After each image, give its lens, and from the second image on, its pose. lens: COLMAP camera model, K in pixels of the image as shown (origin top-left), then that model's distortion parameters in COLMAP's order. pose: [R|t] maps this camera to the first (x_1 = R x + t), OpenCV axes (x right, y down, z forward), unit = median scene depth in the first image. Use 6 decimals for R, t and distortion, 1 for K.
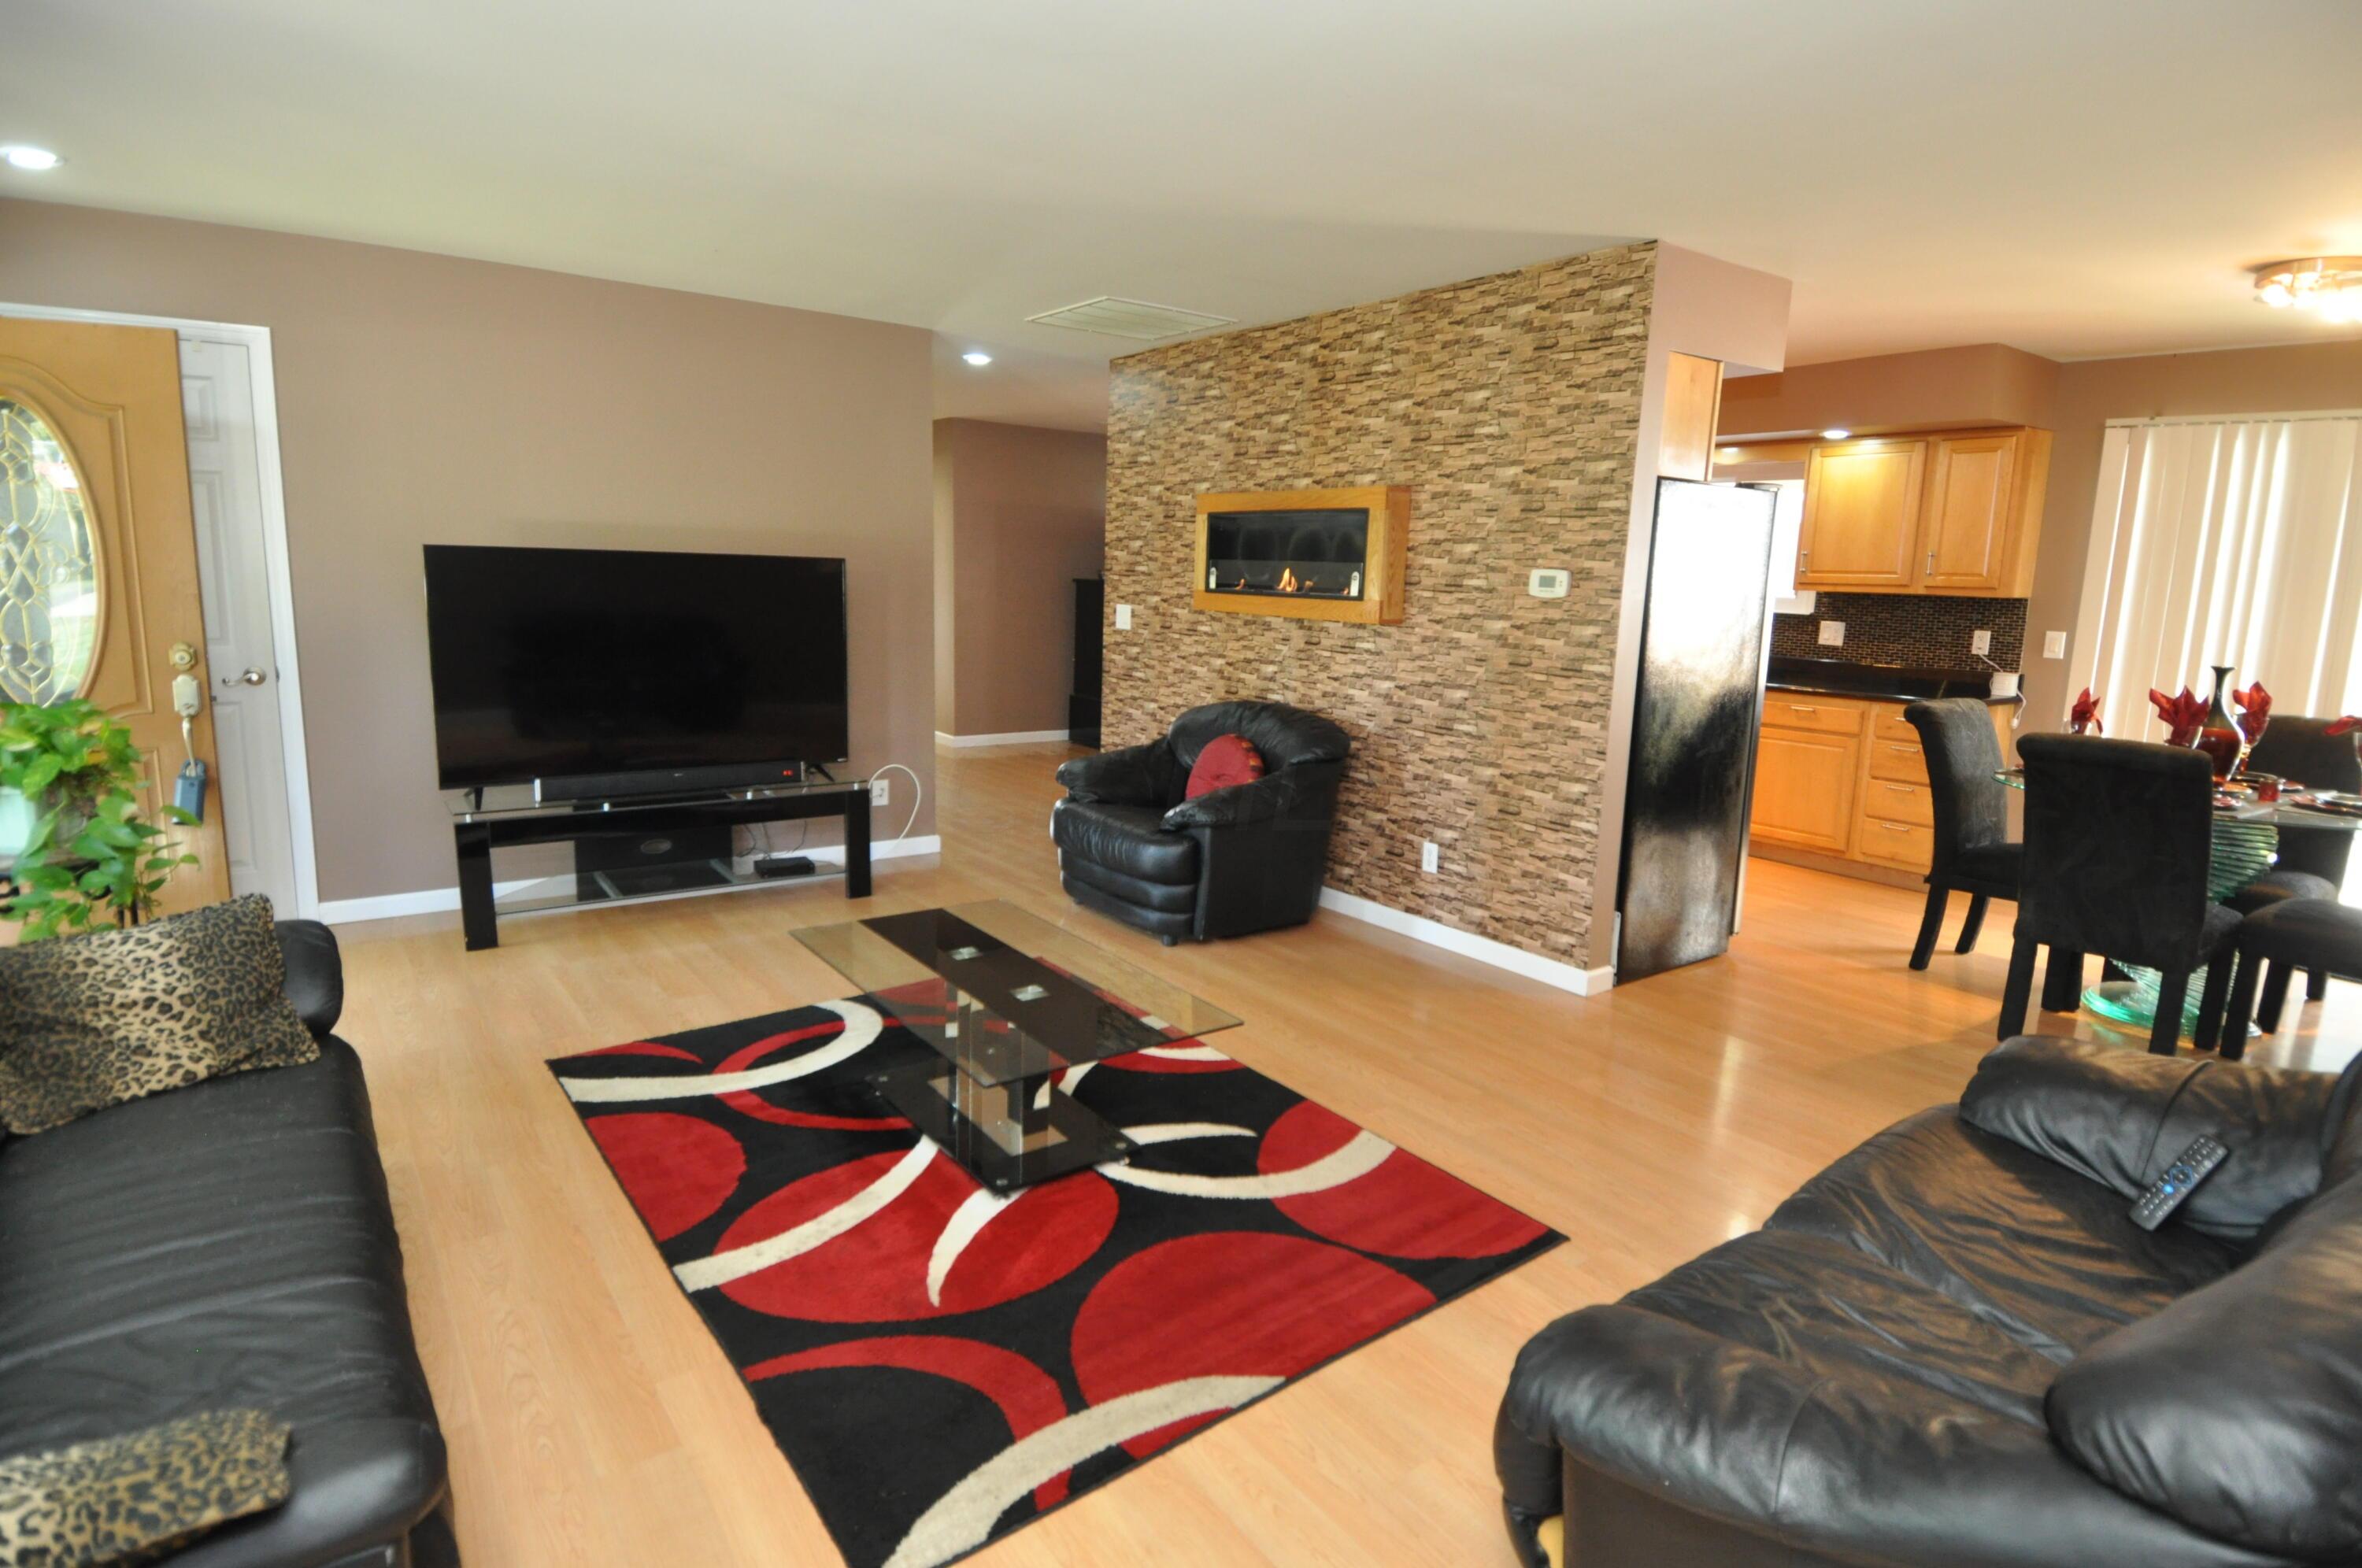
lens RADIAL K [[1221.3, 0, 1190.8], [0, 1221.3, 776.6], [0, 0, 1]] dist [0.052907, -0.057565]
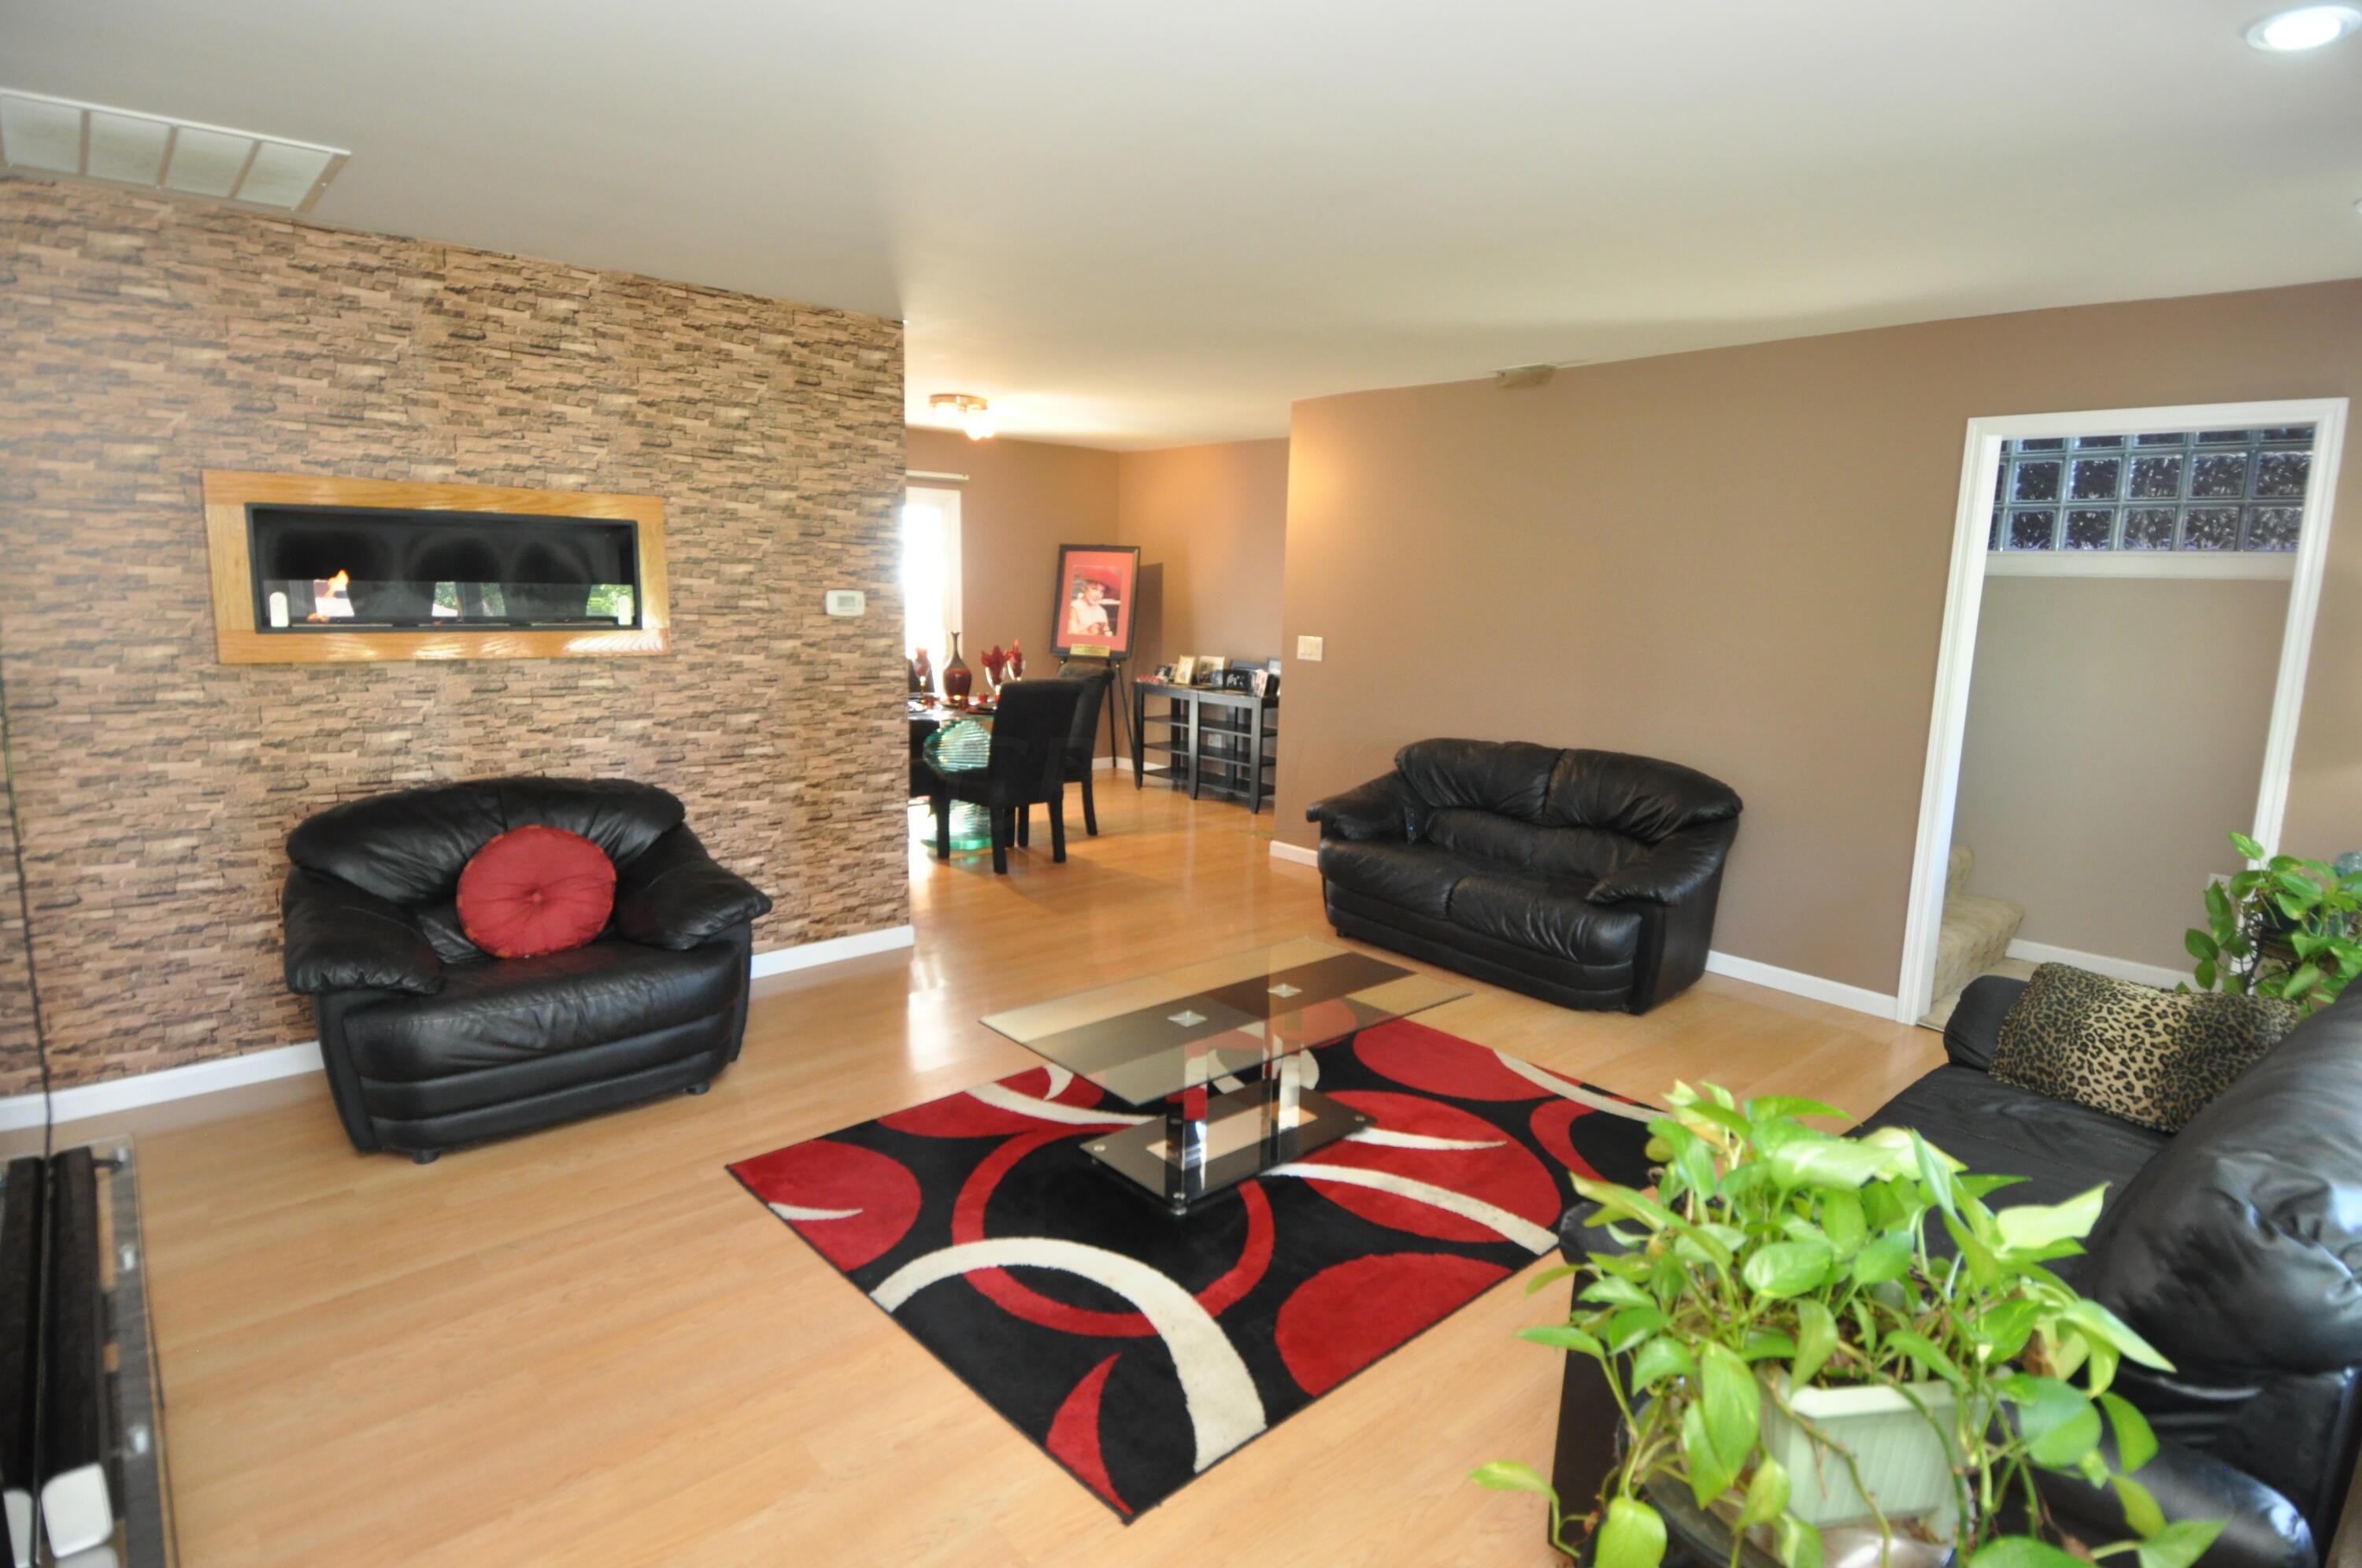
lens RADIAL K [[1217.3, 0, 1189.5], [0, 1217.3, 780.0], [0, 0, 1]] dist [0.048826, -0.058678]
pose [[-0.093044, -0.193965, 0.976586, -0.725419], [0.142152, 0.968205, 0.205844, -0.159347], [-0.985462, 0.157976, -0.062513, 0.677021]]
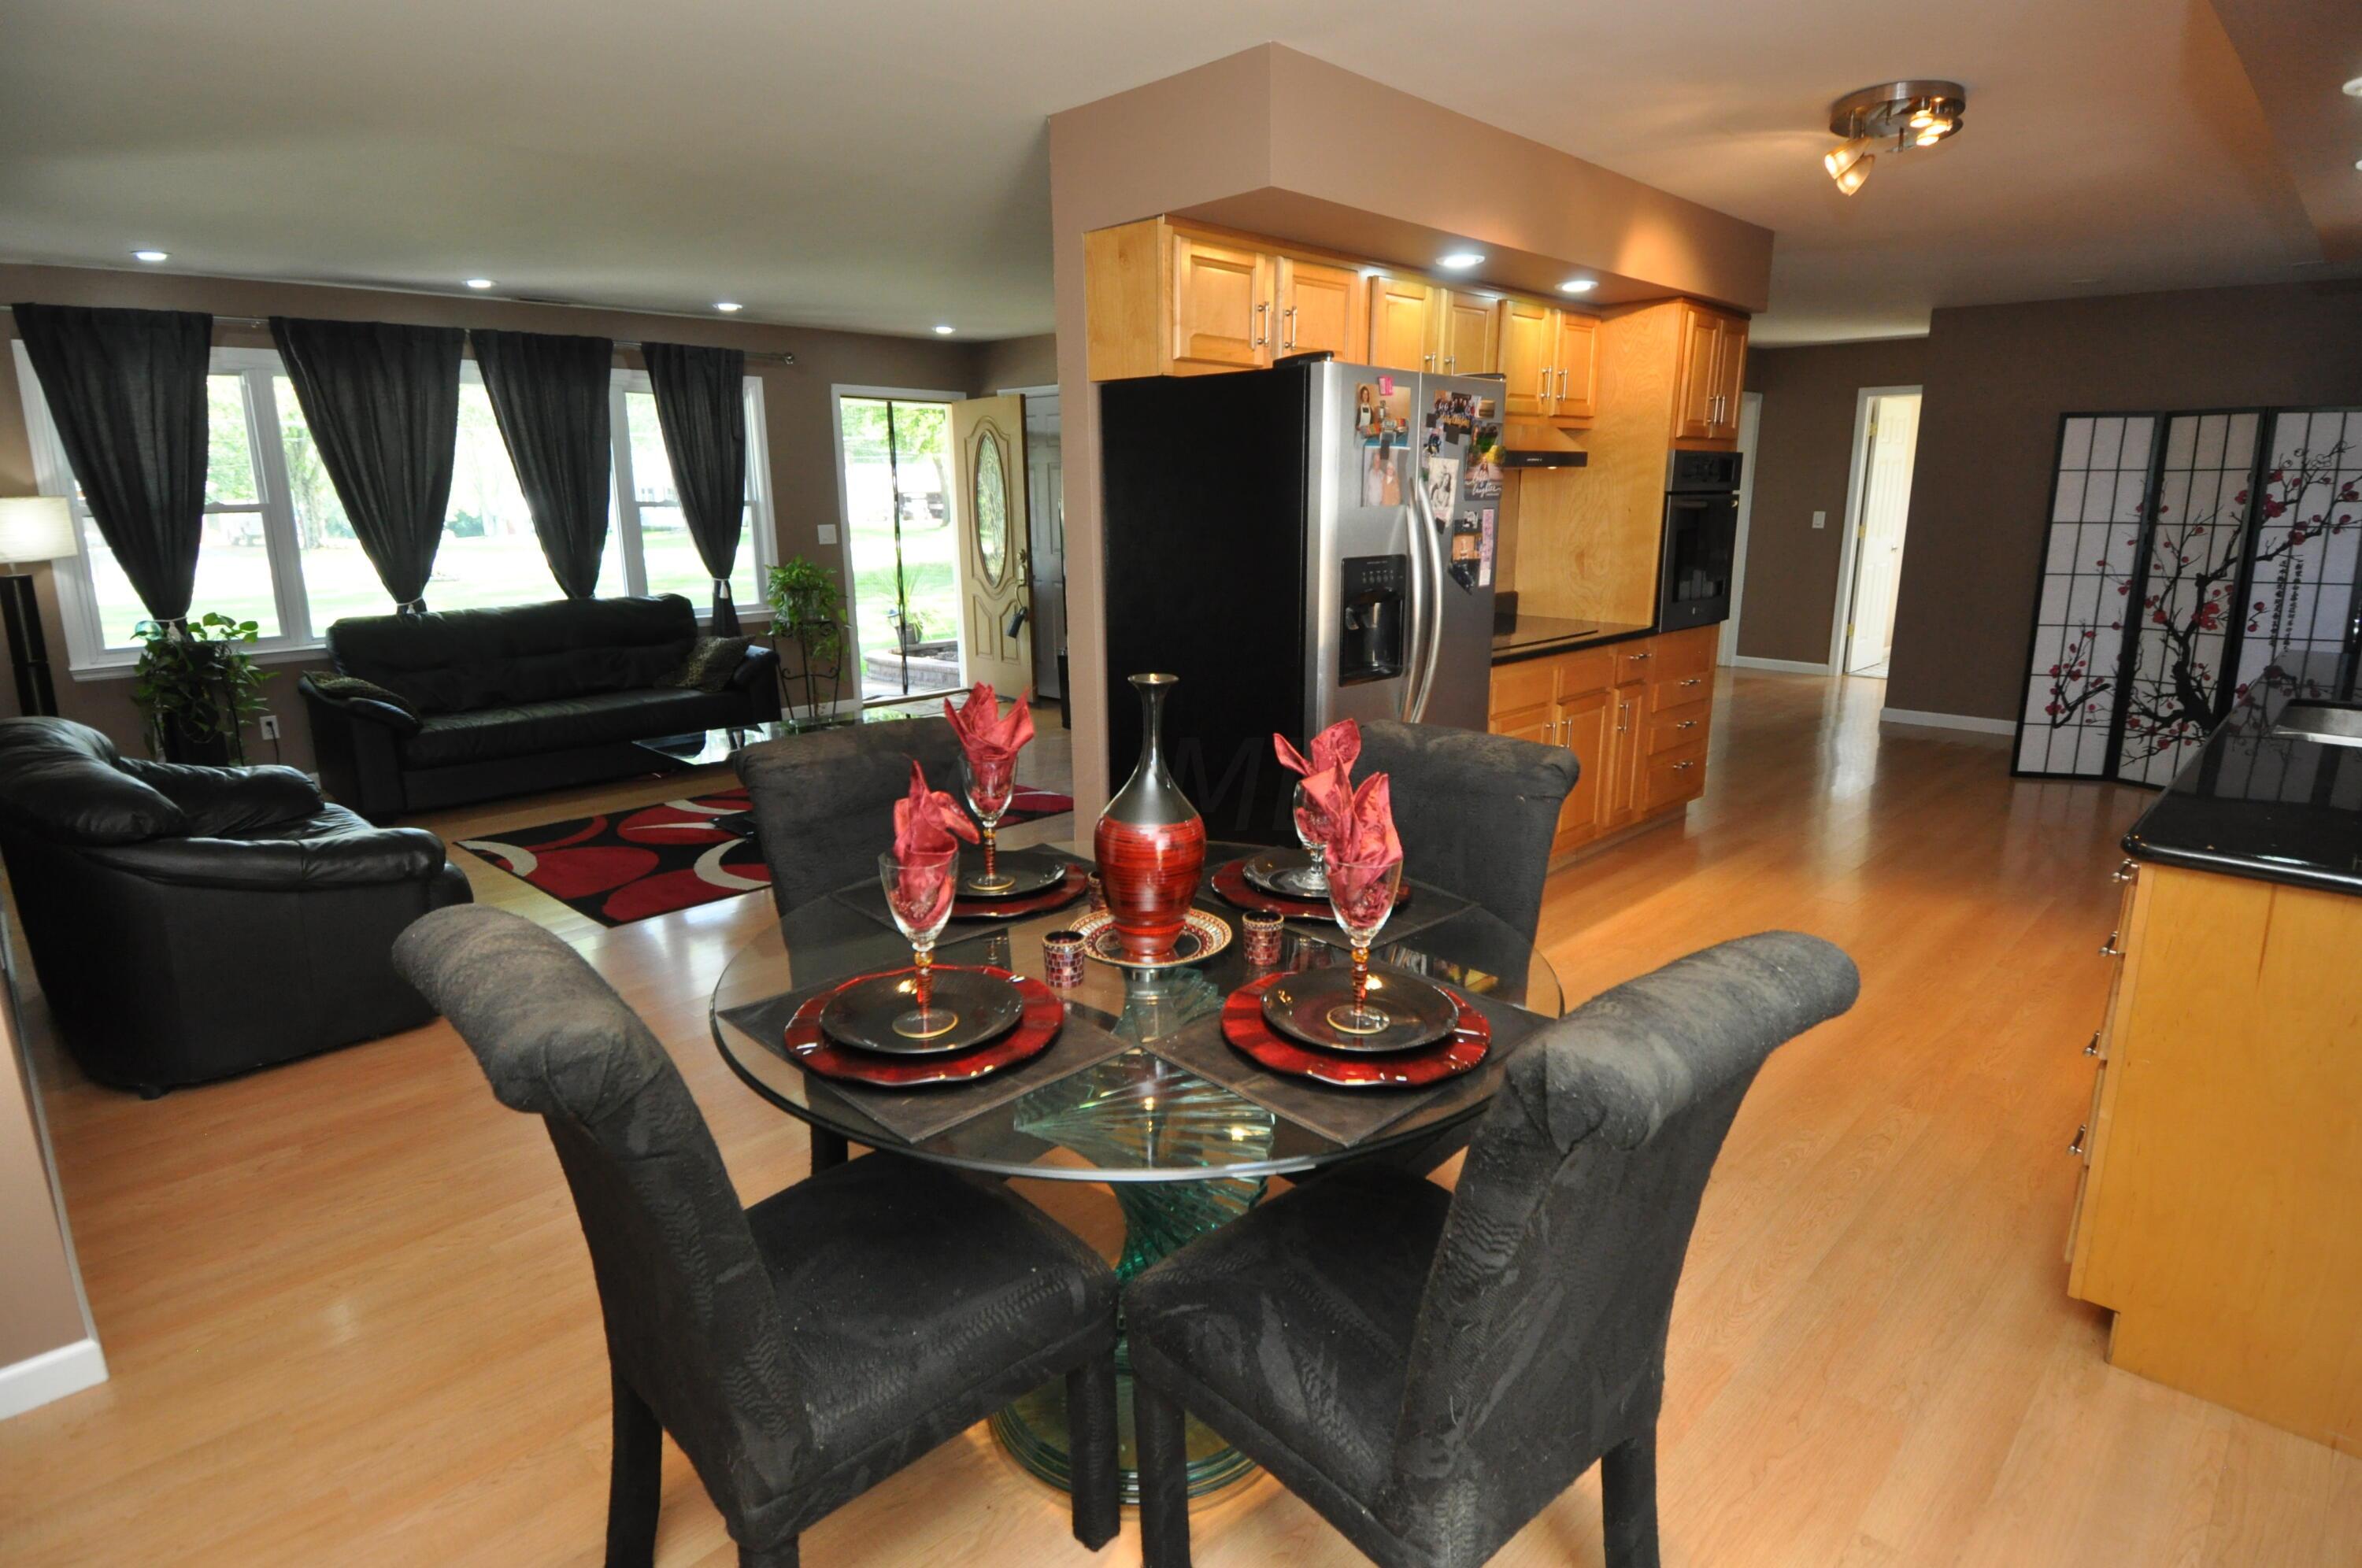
lens RADIAL K [[1221.3, 0, 1190.8], [0, 1221.3, 776.6], [0, 0, 1]] dist [0.052907, -0.057565]
pose [[0.158089, 0.195320, -0.967914, 1.050330], [-0.154519, 0.973058, 0.171120, -0.109210], [0.975260, 0.122509, 0.184011, 0.771731]]
